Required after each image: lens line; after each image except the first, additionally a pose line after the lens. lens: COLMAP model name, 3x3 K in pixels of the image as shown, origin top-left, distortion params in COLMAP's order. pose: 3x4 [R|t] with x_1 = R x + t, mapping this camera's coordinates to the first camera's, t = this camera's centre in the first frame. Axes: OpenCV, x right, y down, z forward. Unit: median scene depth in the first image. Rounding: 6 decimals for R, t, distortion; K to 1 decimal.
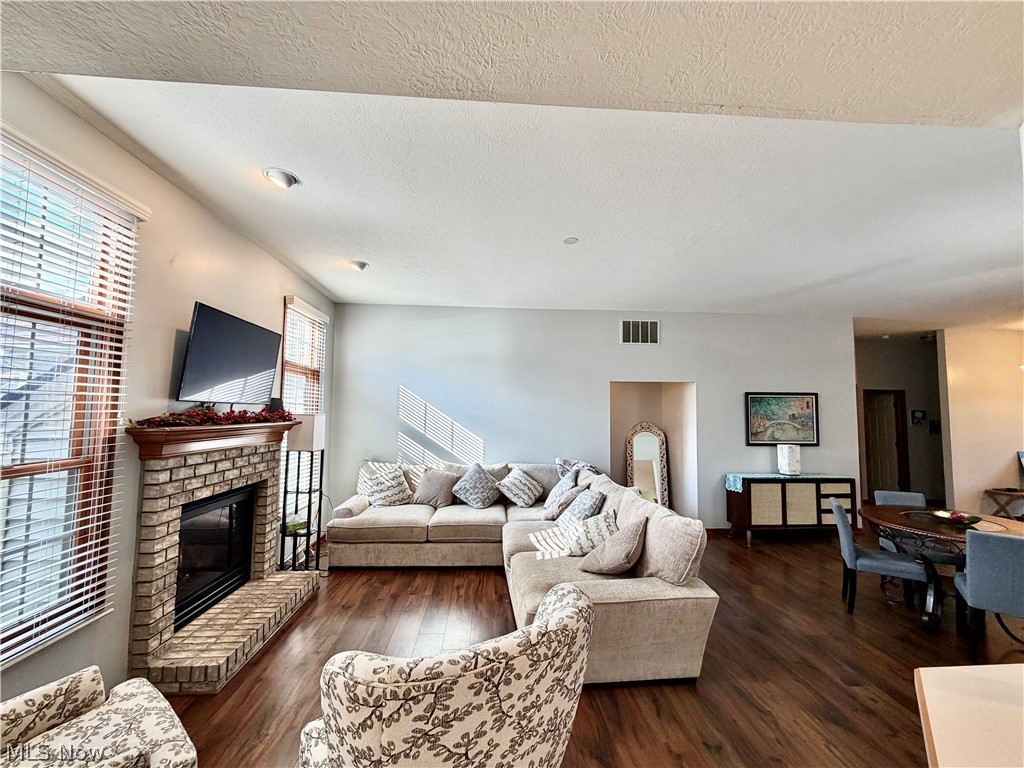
lens RADIAL K [[407.0, 0, 510.7], [0, 407.0, 385.5], [0, 0, 1]] dist [-0.001164, -0.000110]
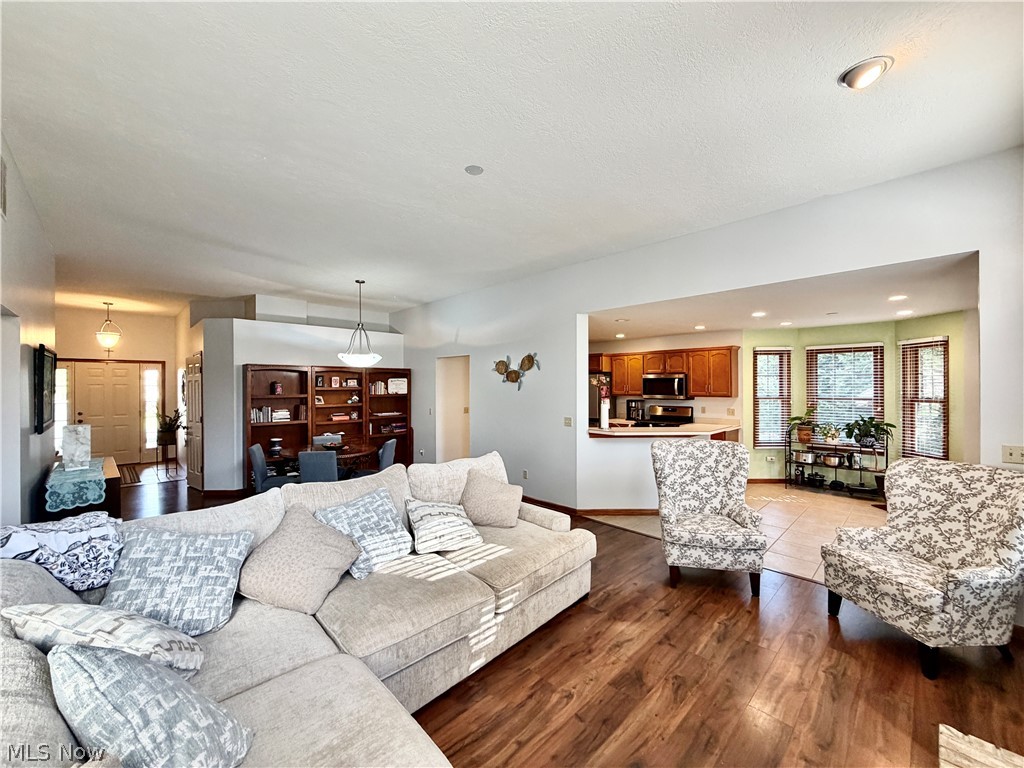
lens RADIAL K [[407.0, 0, 510.7], [0, 407.0, 385.5], [0, 0, 1]] dist [-0.001164, -0.000110]
pose [[-0.654877, -0.010419, 0.755664, -0.329216], [-0.051756, 0.998176, -0.031090, 0.063040], [-0.753961, -0.059470, -0.654221, 0.914468]]
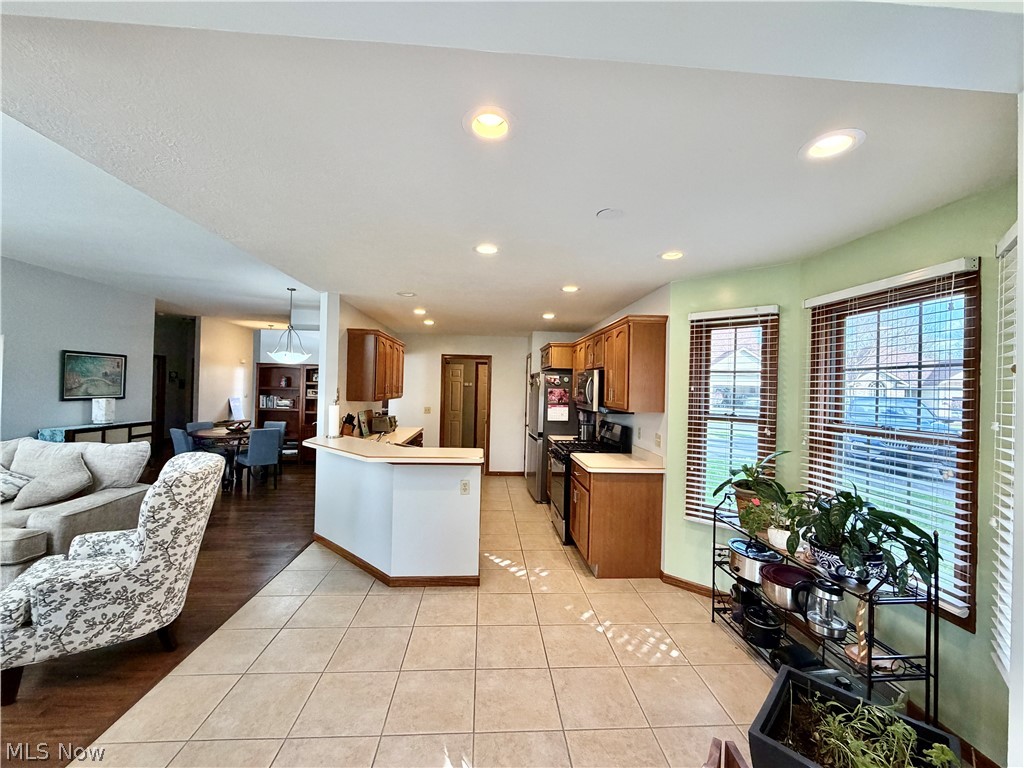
lens RADIAL K [[407.0, 0, 510.7], [0, 407.0, 385.5], [0, 0, 1]] dist [-0.001164, -0.000110]
pose [[-0.001691, -0.008412, 0.999963, -0.487360], [-0.087704, 0.996113, 0.008231, -0.002126], [-0.996145, -0.087687, -0.002422, -0.152531]]
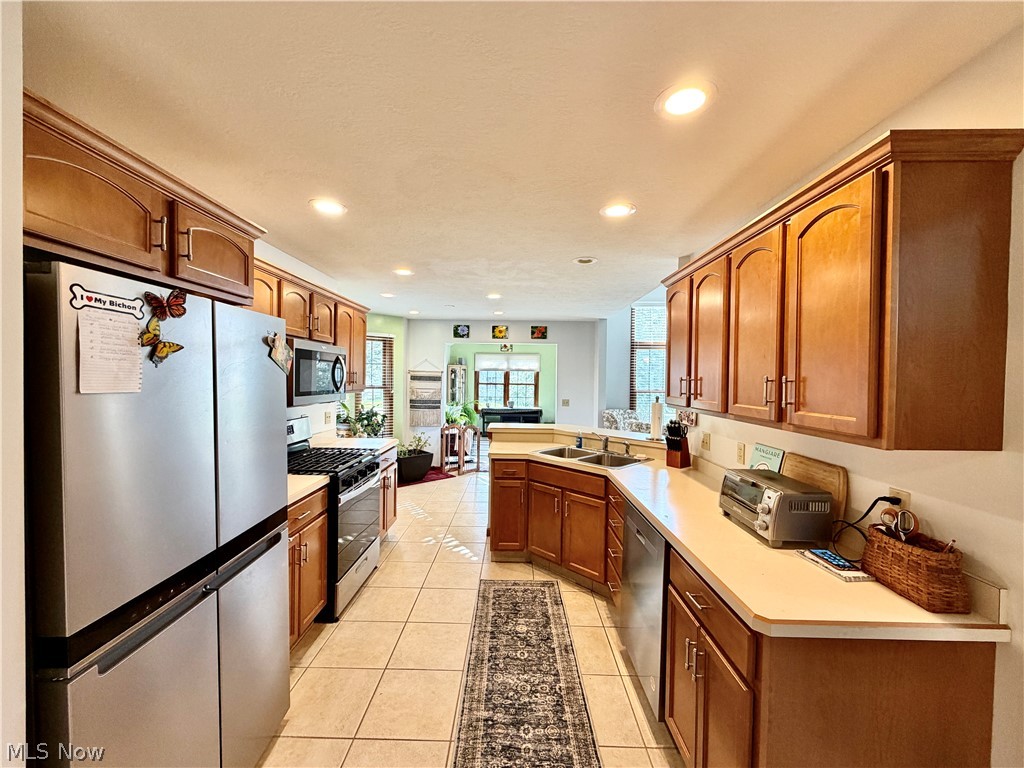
lens RADIAL K [[407.0, 0, 510.7], [0, 407.0, 385.5], [0, 0, 1]] dist [-0.001164, -0.000110]
pose [[-0.071794, 0.008663, -0.997382, 0.846335], [0.049165, 0.998777, 0.005136, 0.024927], [0.996207, -0.048668, -0.072133, -0.022818]]
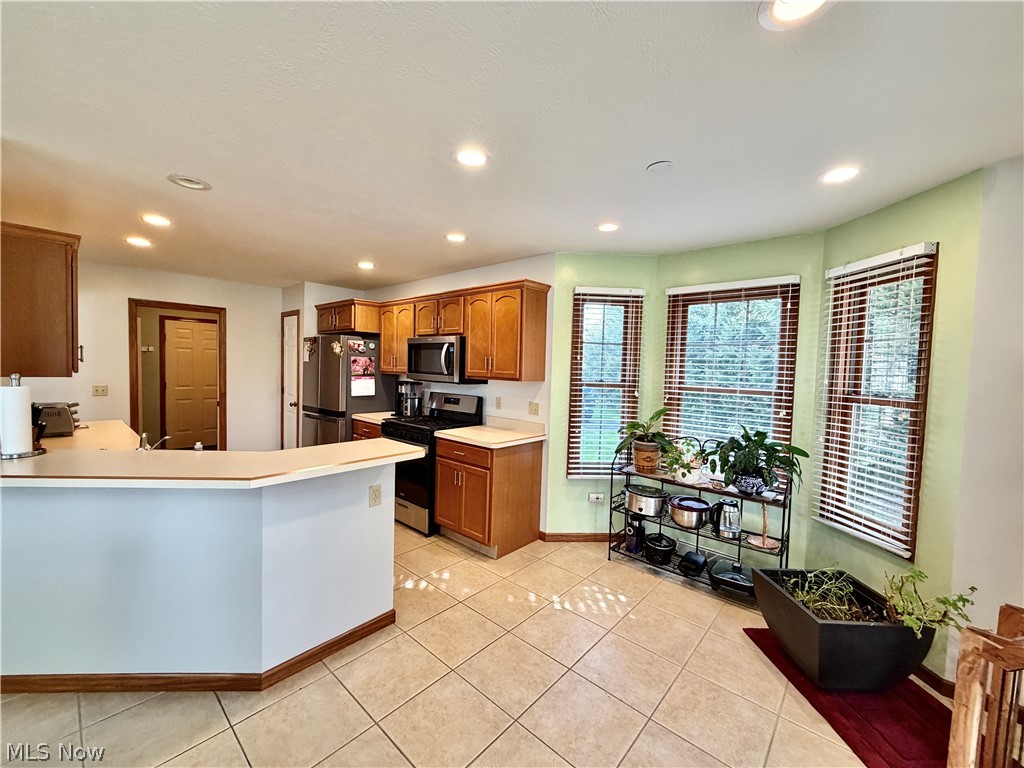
lens RADIAL K [[407.0, 0, 510.7], [0, 407.0, 385.5], [0, 0, 1]] dist [-0.001164, -0.000110]
pose [[-0.701234, -0.065922, 0.709876, -0.279371], [-0.082525, 0.996528, 0.011020, 0.028627], [-0.708138, -0.050855, -0.704240, 0.098819]]
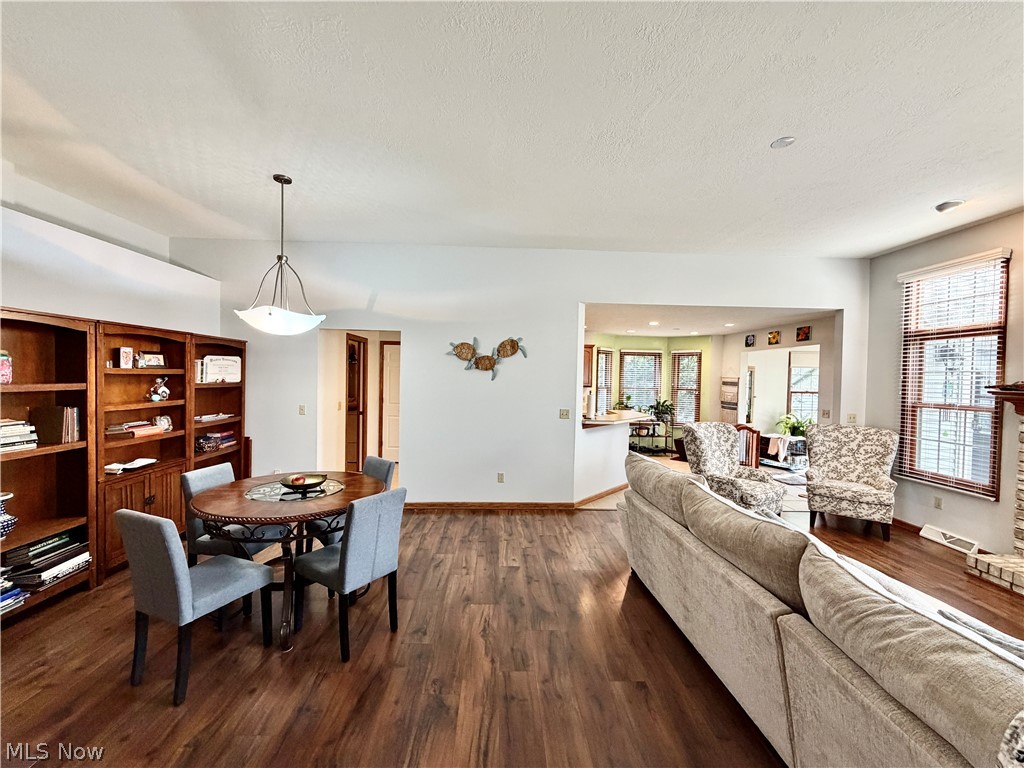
lens RADIAL K [[407.0, 0, 510.7], [0, 407.0, 385.5], [0, 0, 1]] dist [-0.001164, -0.000110]
pose [[-0.999102, -0.032875, 0.026722, 0.387308], [-0.033920, 0.998638, -0.039648, 0.087497], [-0.025382, -0.040519, -0.998856, 1.094611]]
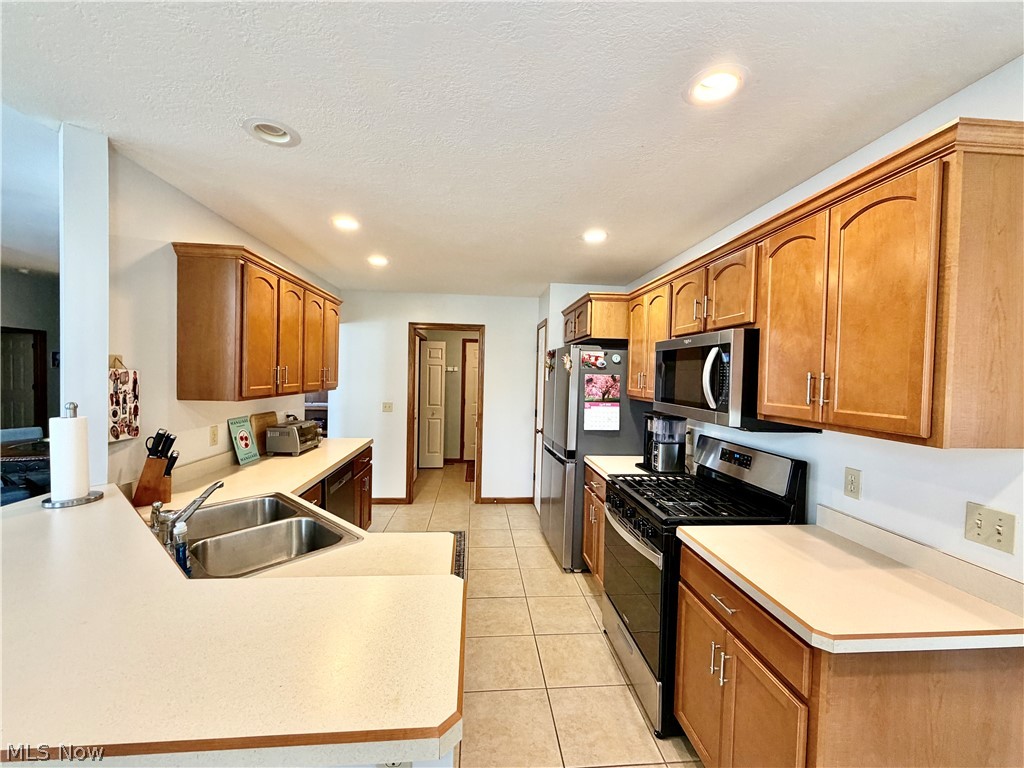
lens RADIAL K [[407.0, 0, 510.7], [0, 407.0, 385.5], [0, 0, 1]] dist [-0.001164, -0.000110]
pose [[-0.024496, -0.041392, 0.998843, -0.046551], [-0.086936, 0.995446, 0.039119, 0.008597], [-0.995913, -0.085877, -0.027983, -0.128189]]
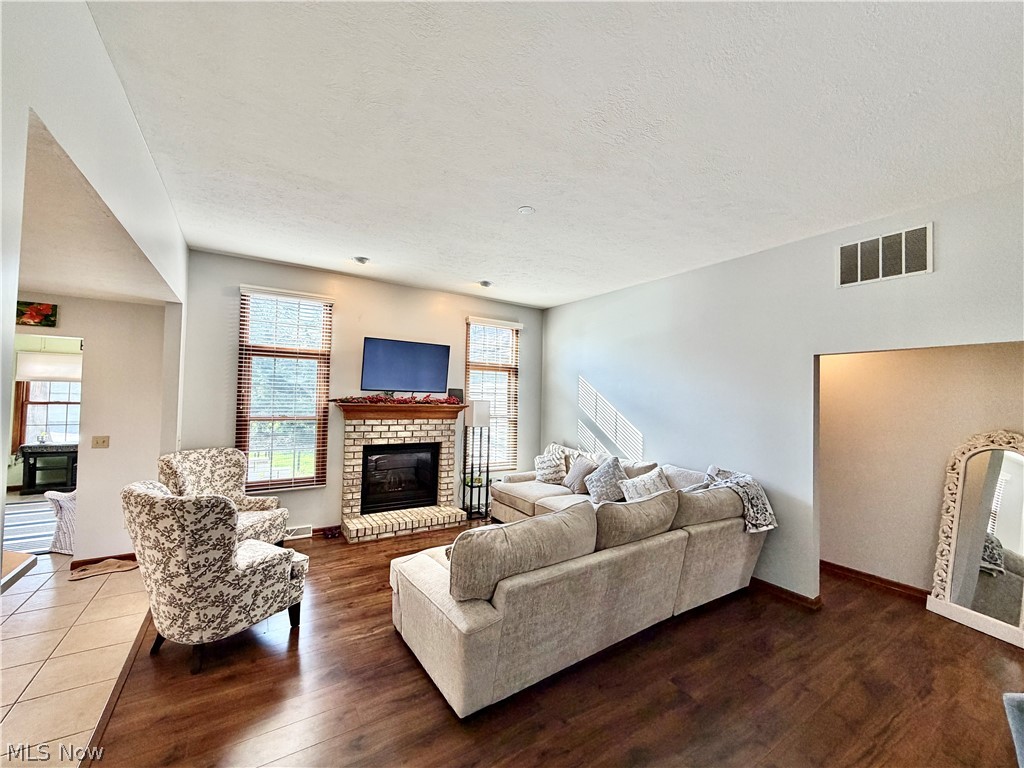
lens RADIAL K [[407.0, 0, 510.7], [0, 407.0, 385.5], [0, 0, 1]] dist [-0.001164, -0.000110]
pose [[0.486800, -0.021668, -0.873245, 0.572996], [0.036501, 0.999324, -0.004448, 0.022999], [0.872751, -0.029709, 0.487261, 0.325676]]
